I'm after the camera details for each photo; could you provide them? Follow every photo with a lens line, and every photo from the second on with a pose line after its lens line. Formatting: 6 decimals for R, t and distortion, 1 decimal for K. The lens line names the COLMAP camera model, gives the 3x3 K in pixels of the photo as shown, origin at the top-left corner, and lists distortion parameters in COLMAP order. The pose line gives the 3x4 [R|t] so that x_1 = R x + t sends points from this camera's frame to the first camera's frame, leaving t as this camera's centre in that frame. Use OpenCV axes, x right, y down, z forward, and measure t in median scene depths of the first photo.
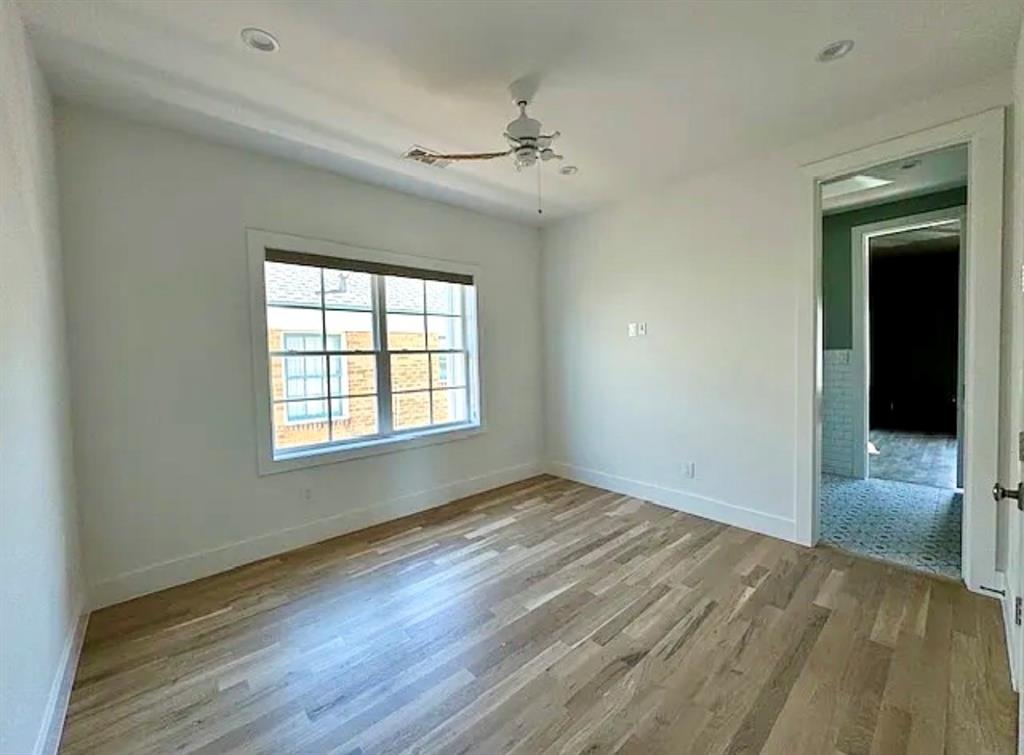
lens RADIAL K [[409.5, 0, 509.7], [0, 409.5, 371.2], [0, 0, 1]] dist [0.001160, 0.000045]
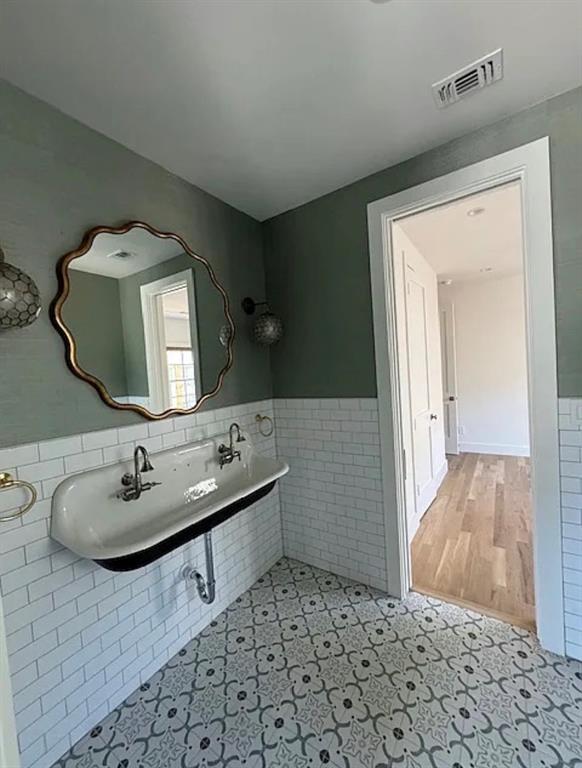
lens RADIAL K [[308.9, 0, 294.1], [0, 308.9, 384.1], [0, 0, 1]] dist [-0.000434, -0.000065]
pose [[-0.965243, 0.100407, -0.241299, 1.318548], [0.082465, 0.993101, 0.083363, -0.150605], [0.248004, 0.060567, -0.966864, 1.448292]]
